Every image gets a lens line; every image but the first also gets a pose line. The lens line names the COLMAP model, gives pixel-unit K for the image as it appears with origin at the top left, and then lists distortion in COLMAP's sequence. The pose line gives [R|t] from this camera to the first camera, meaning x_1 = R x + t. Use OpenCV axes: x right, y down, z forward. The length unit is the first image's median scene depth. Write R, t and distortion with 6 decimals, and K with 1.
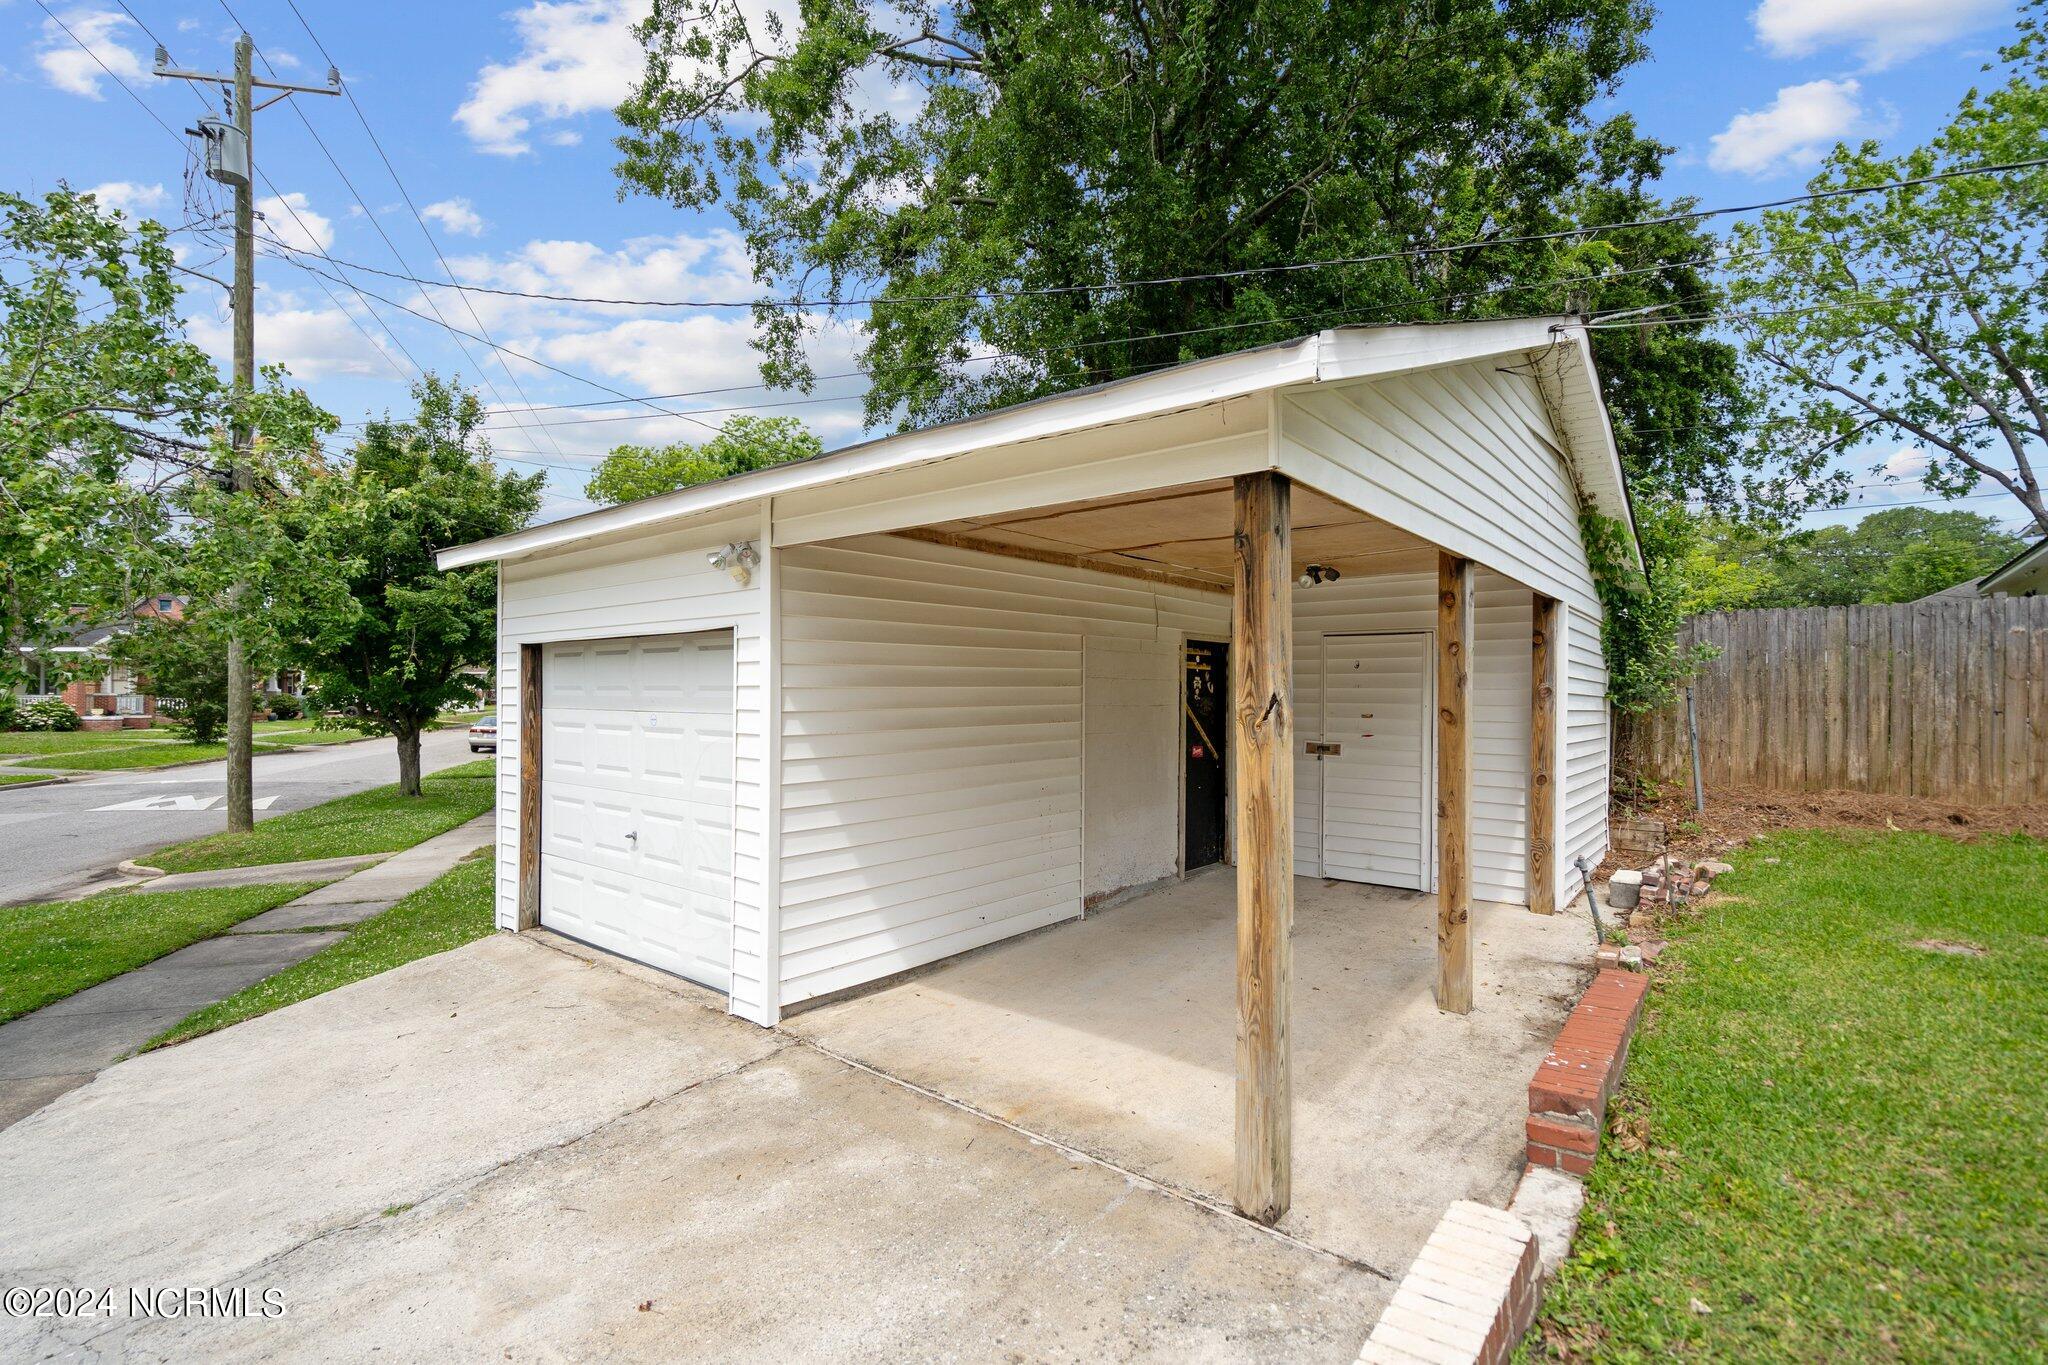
lens RADIAL K [[944.5, 0, 1010.0], [0, 944.5, 694.2], [0, 0, 1]] dist [-0.000644, -0.000980]
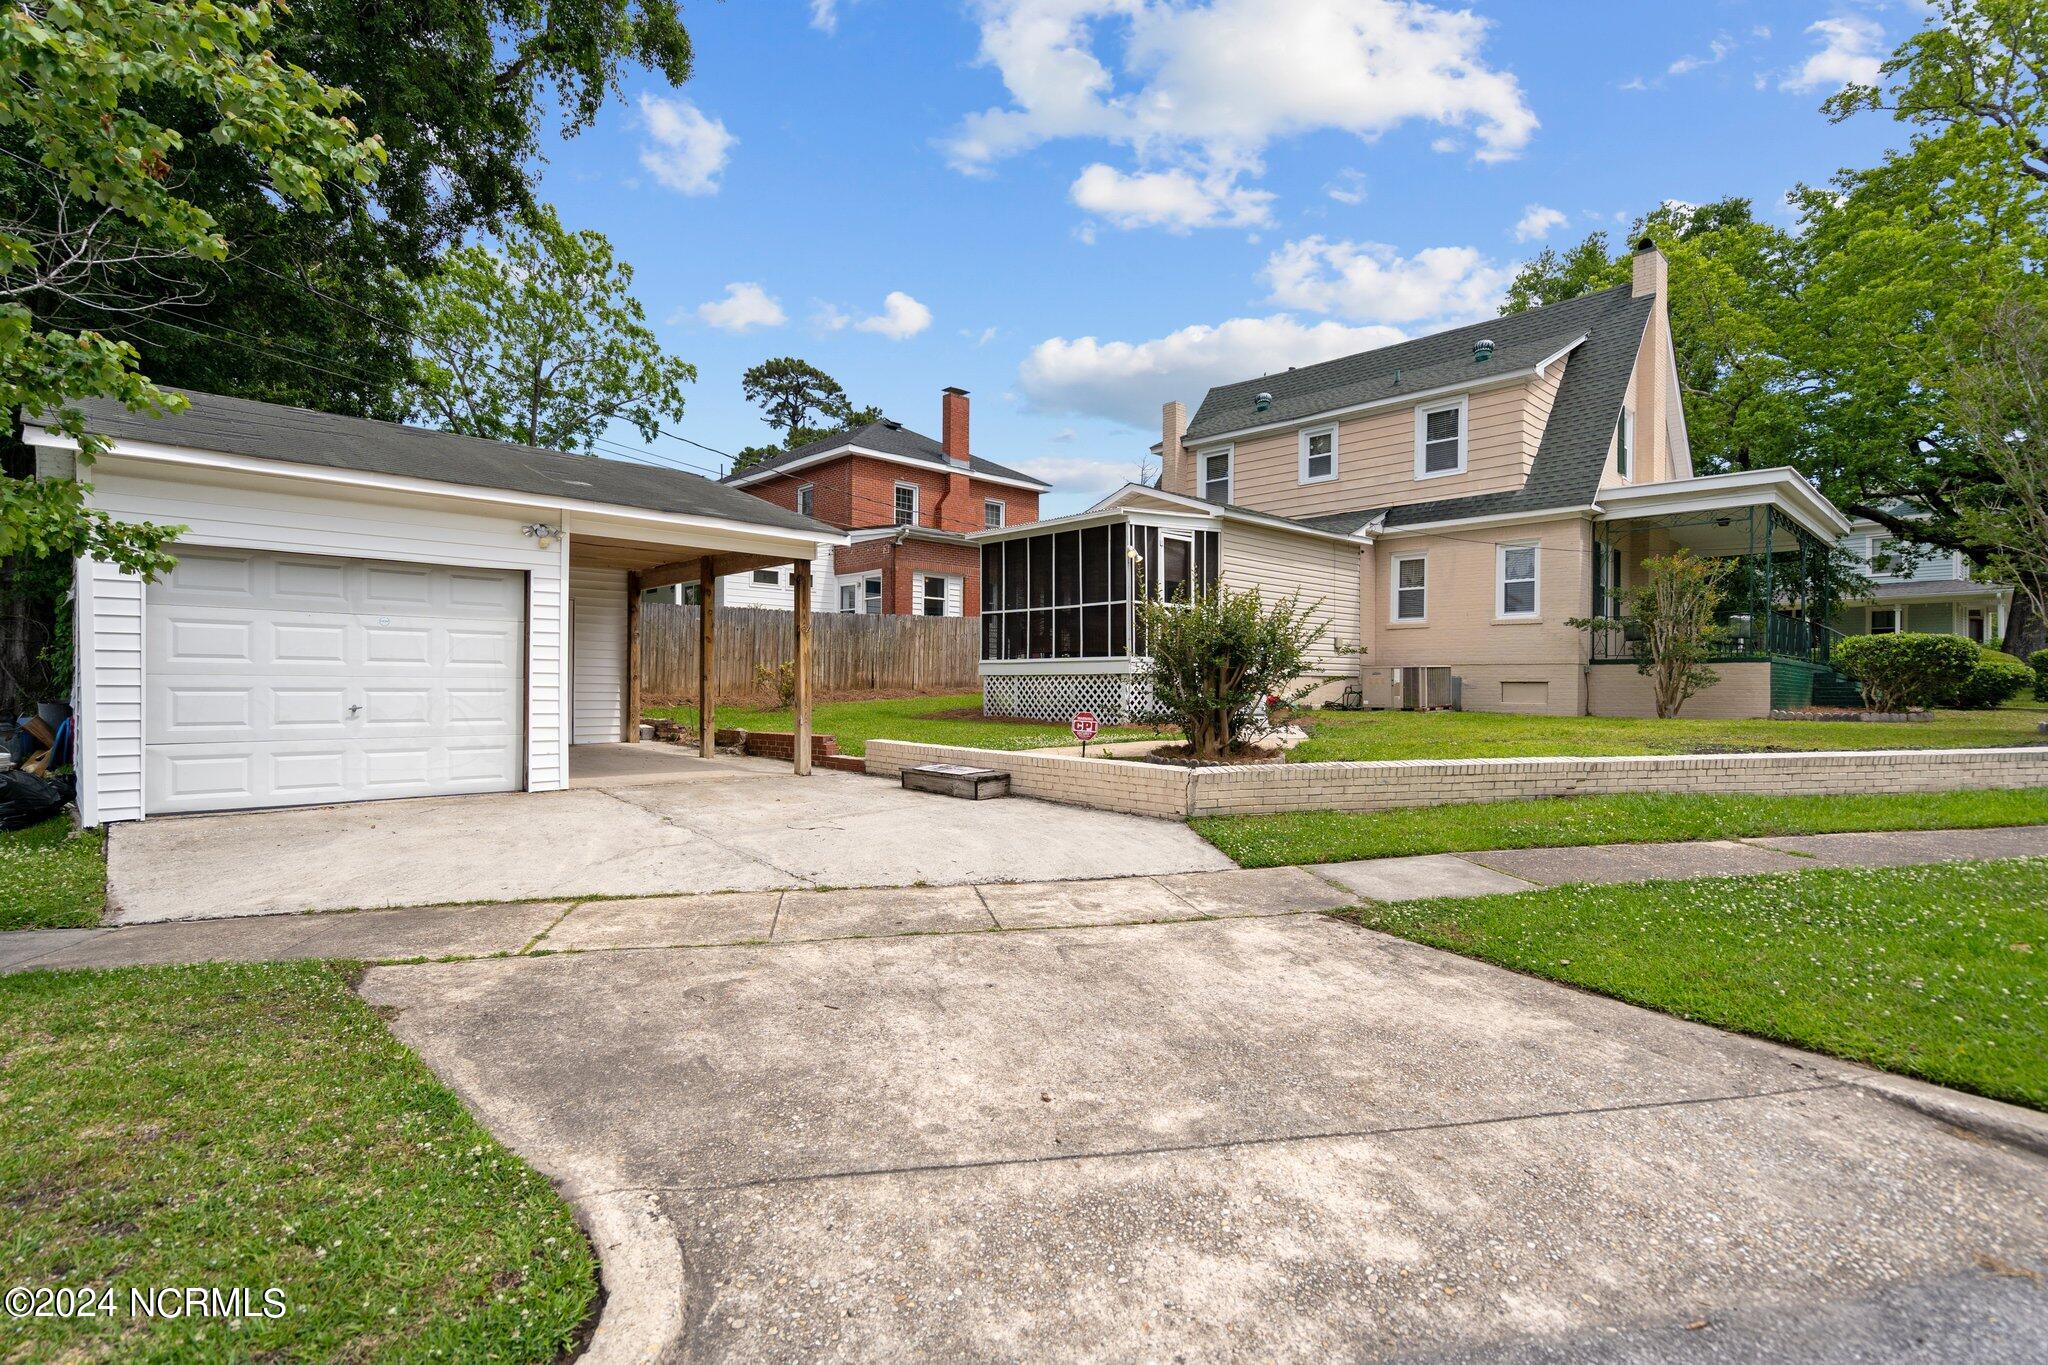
lens RADIAL K [[994.2, 0, 1028.4], [0, 994.2, 674.5], [0, 0, 1]] dist [0.000305, 0.000925]
pose [[0.106612, 0.008616, 0.994263, -1.437478], [-0.004203, 0.999957, -0.008214, 0.093994], [-0.994292, -0.003303, 0.106643, -0.076138]]
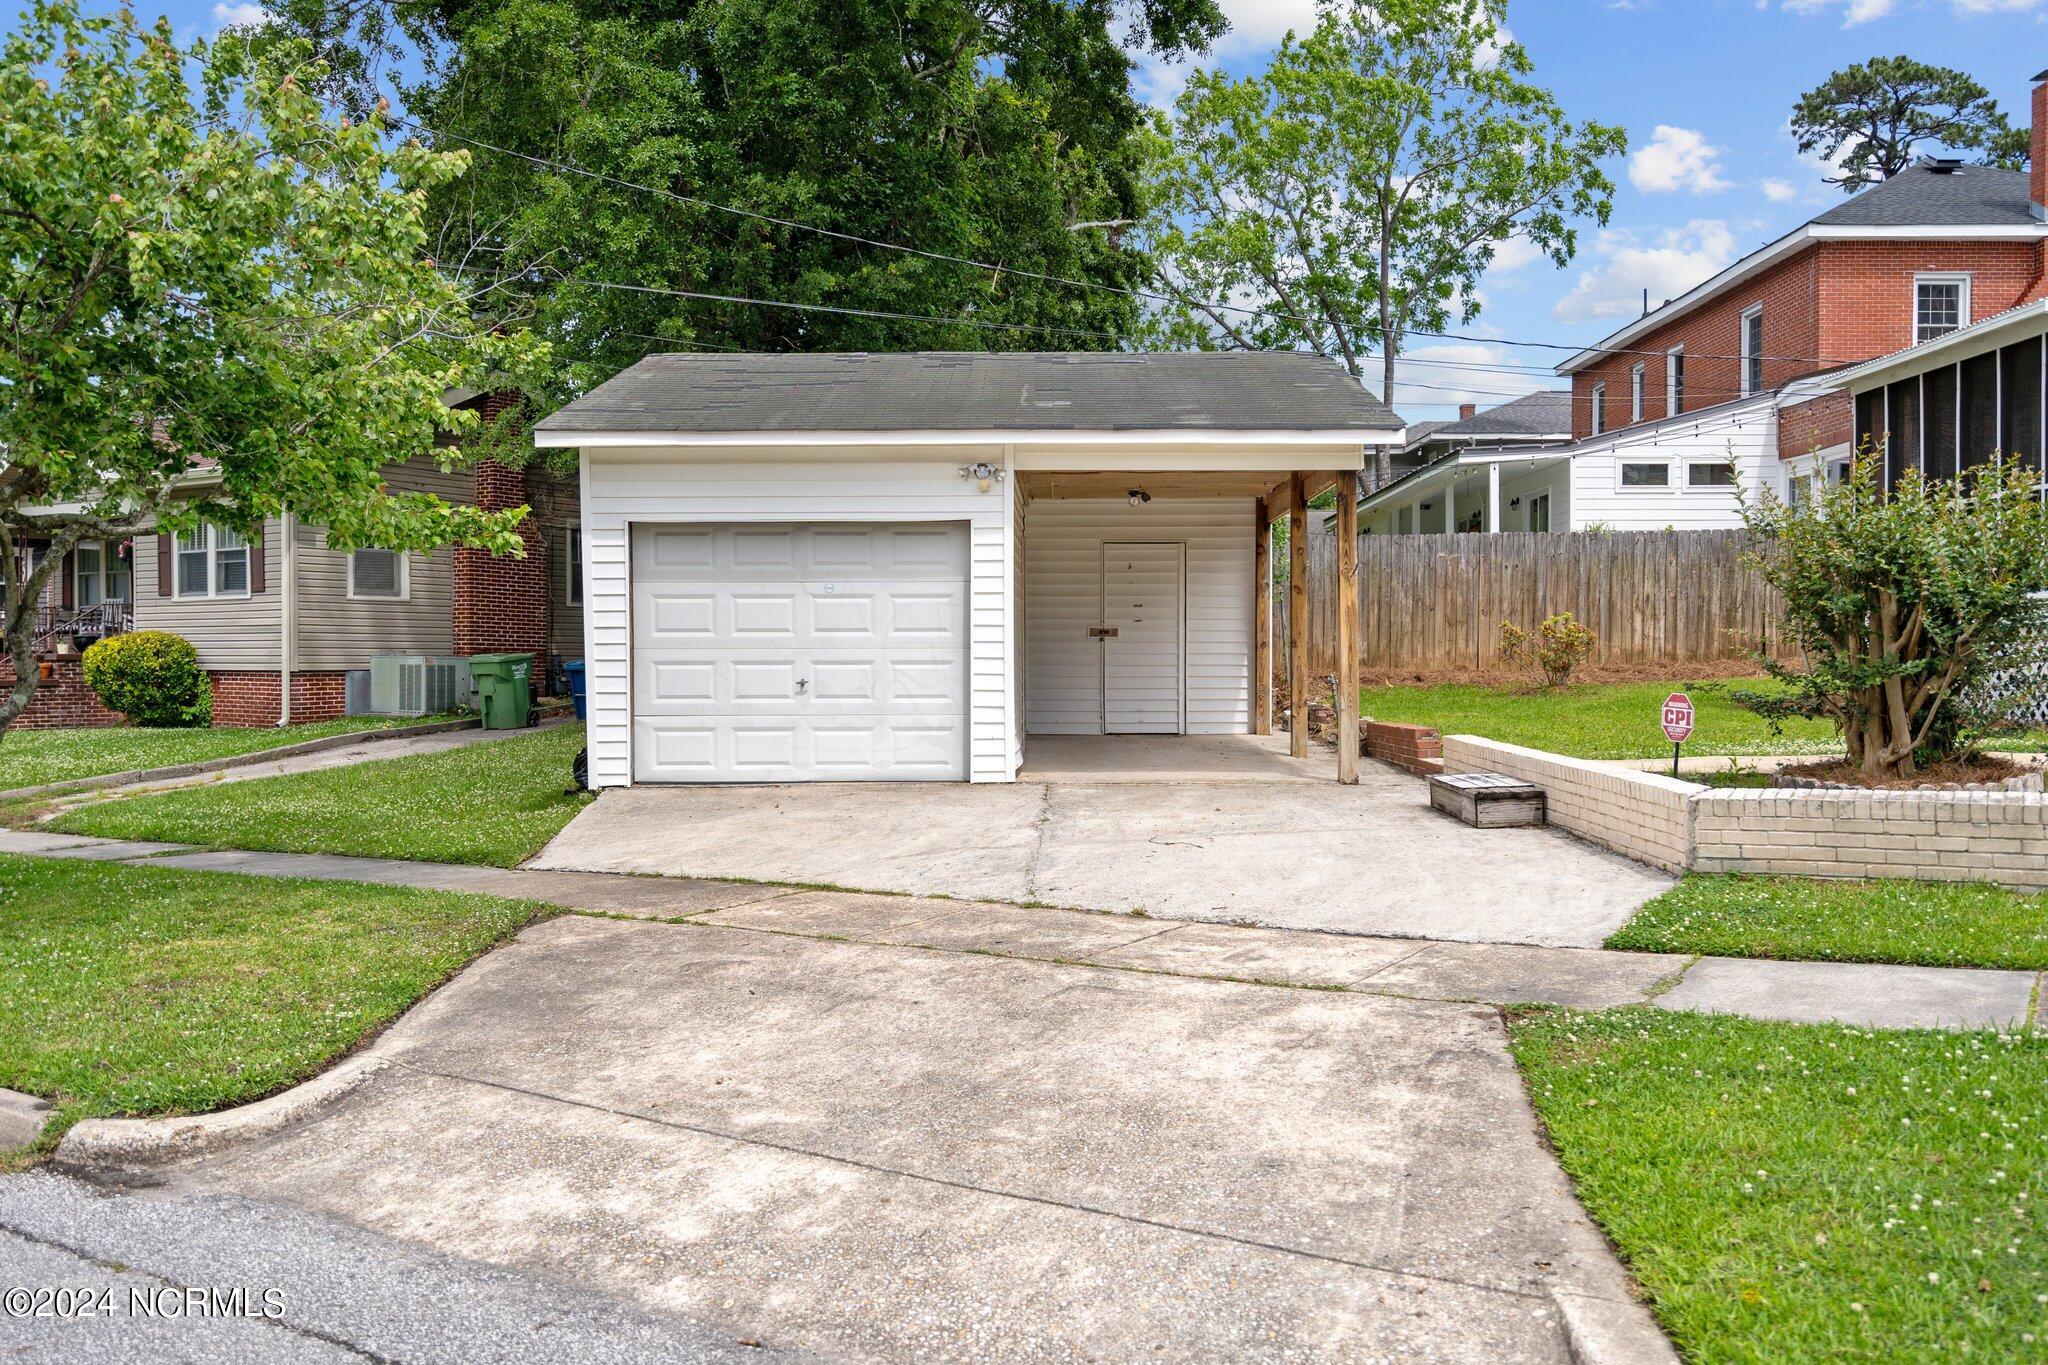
lens RADIAL K [[1656.9, 0, 1025.1], [0, 1656.9, 697.1], [0, 0, 1]] dist [0.016758, -0.042119]
pose [[0.770997, -0.022748, 0.636433, -1.330251], [0.007824, 0.999625, 0.026252, 0.097389], [-0.636791, -0.015261, 0.770885, -0.738417]]
